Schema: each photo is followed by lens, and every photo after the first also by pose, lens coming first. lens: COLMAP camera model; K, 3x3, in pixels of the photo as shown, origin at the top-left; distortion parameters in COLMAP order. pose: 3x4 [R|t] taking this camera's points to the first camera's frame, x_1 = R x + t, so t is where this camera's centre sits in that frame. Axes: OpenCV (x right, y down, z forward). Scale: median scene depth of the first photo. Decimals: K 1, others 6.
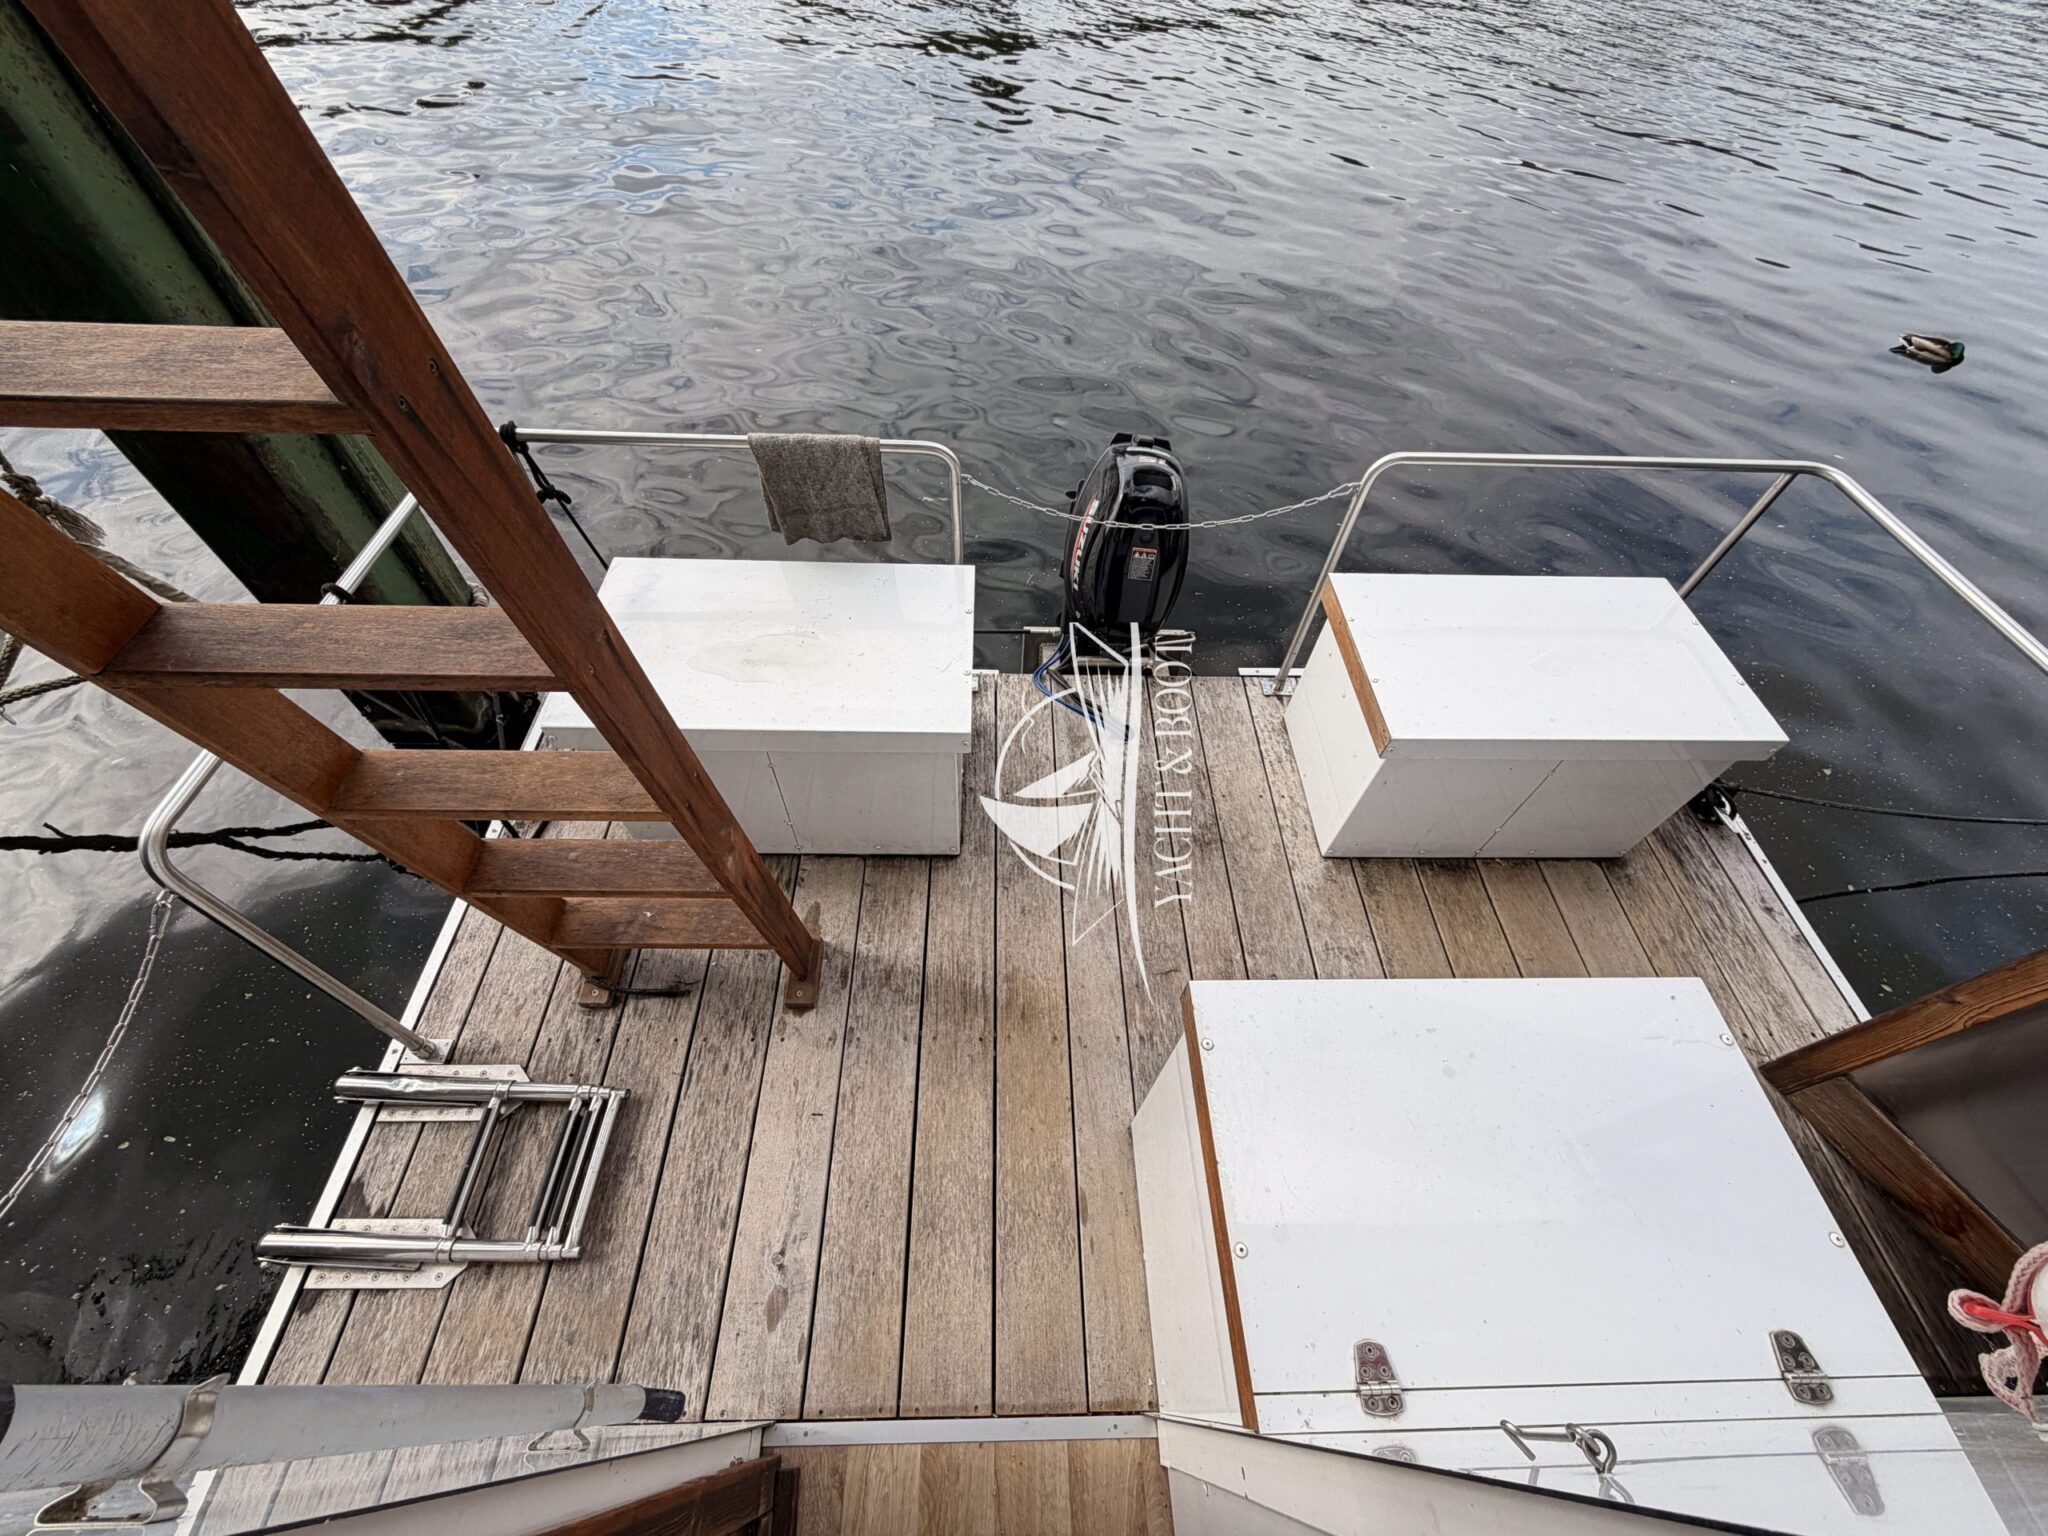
lens RADIAL K [[814.7, 0, 1020.1], [0, 814.7, 771.1], [0, 0, 1]] dist [0.000411, 0.000732]
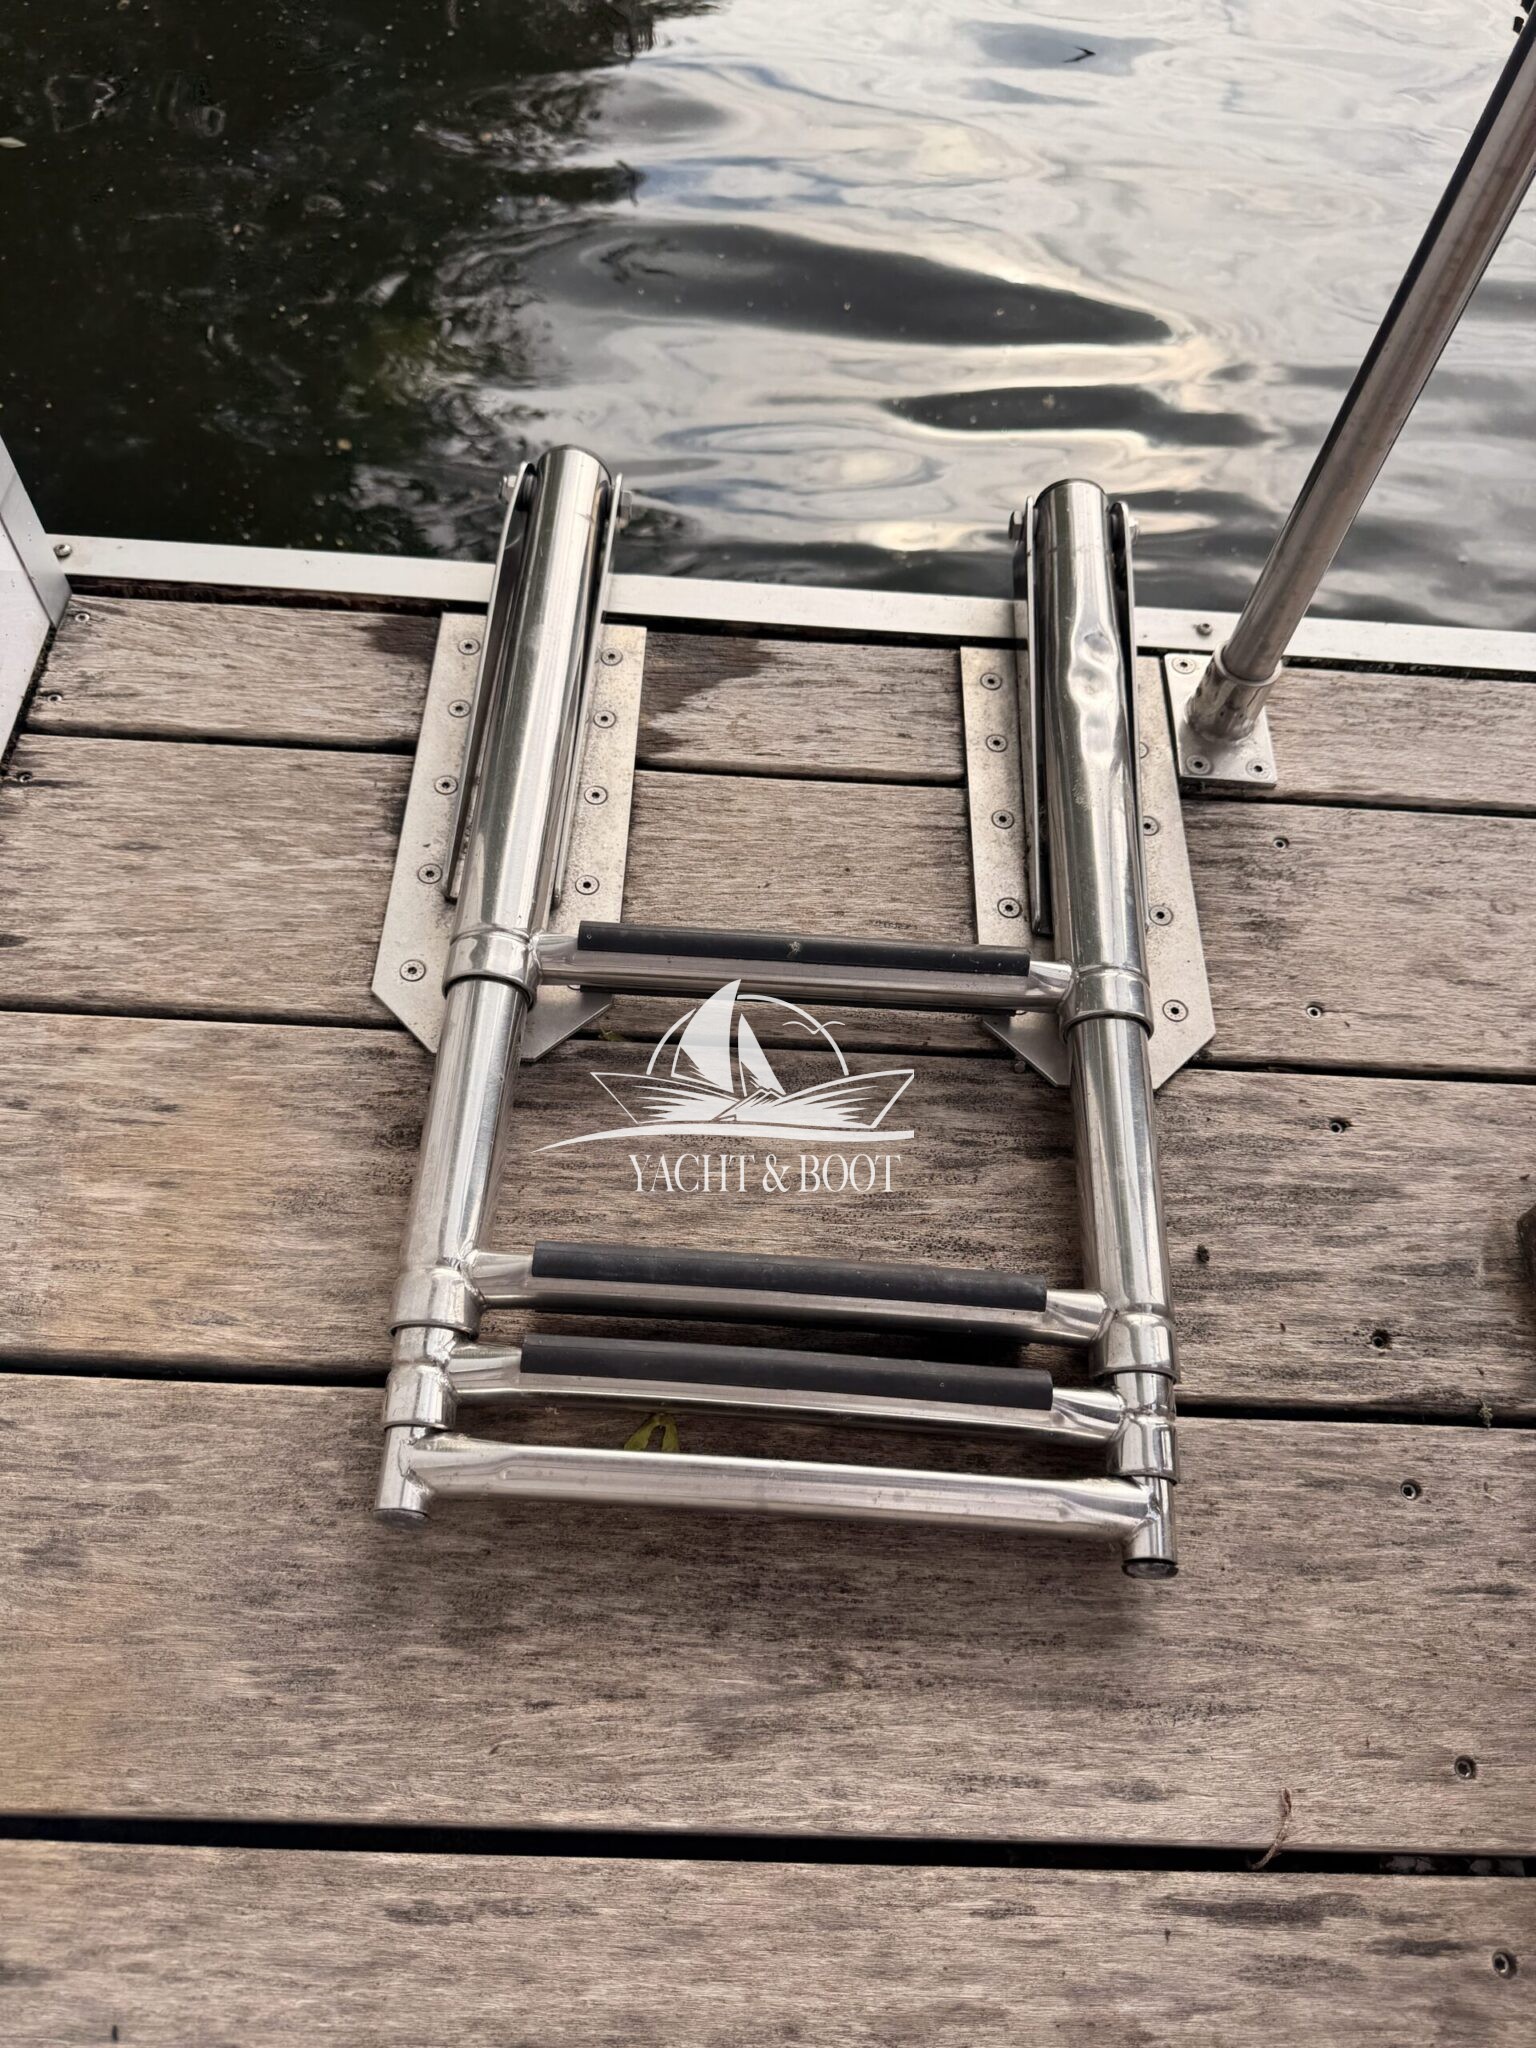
lens RADIAL K [[1454.0, 0, 766.1], [0, 1454.0, 1023.9], [0, 0, 1]] dist [0.042385, -0.050068]
pose [[-0.034550, 0.835769, -0.547993, -0.408066], [-0.833978, 0.278037, 0.476629, 0.282964], [0.550714, 0.473481, 0.687407, 0.681448]]
